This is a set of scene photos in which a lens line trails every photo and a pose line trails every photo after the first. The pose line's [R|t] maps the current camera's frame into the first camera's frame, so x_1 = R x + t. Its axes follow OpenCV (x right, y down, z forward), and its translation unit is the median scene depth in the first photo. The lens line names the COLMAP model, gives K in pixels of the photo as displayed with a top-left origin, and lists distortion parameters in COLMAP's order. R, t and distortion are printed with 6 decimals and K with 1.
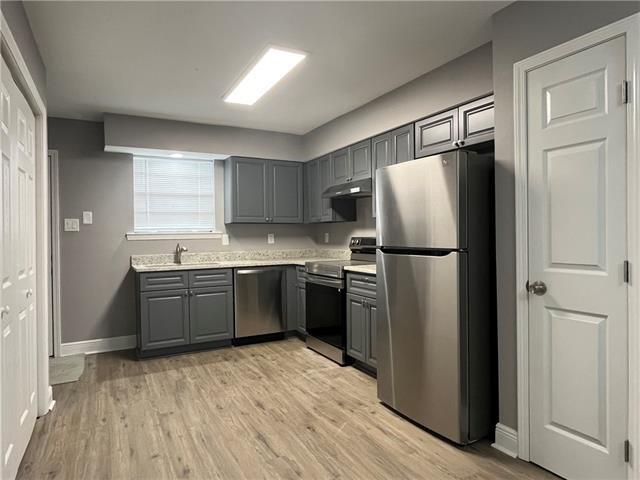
lens RADIAL K [[405.7, 0, 320.4], [0, 405.7, 237.4], [0, 0, 1]] dist [-0.002665, -0.004268]
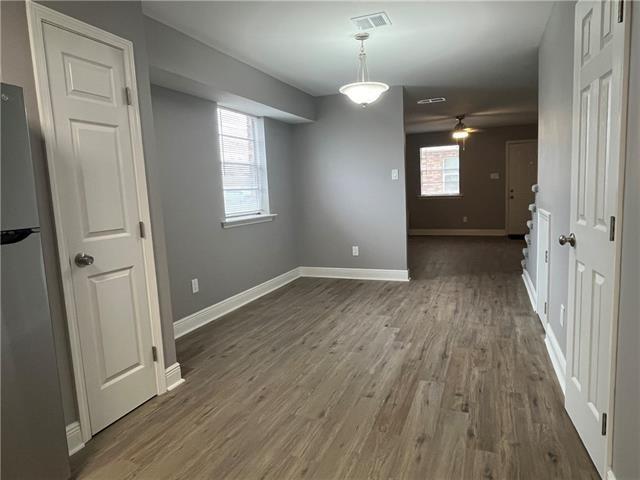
lens RADIAL K [[405.7, 0, 323.1], [0, 405.7, 240.4], [0, 0, 1]] dist [-0.002665, -0.004268]
pose [[-0.639446, -0.053816, 0.766950, -0.377231], [0.054858, 0.991811, 0.115332, -0.002813], [-0.766877, 0.115822, -0.631257, 0.746739]]
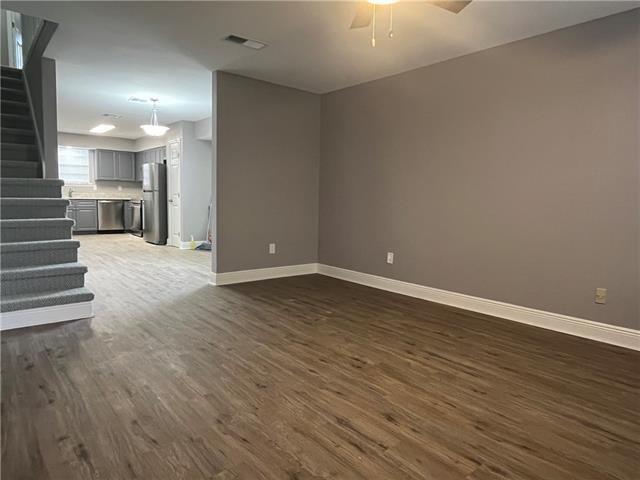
lens RADIAL K [[405.7, 0, 324.3], [0, 405.7, 234.8], [0, 0, 1]] dist [-0.002665, -0.004268]
pose [[0.975405, 0.011456, 0.220120, 0.704476], [-0.032739, 0.995101, 0.093285, 0.022284], [-0.217973, -0.098197, 0.971002, -2.008096]]
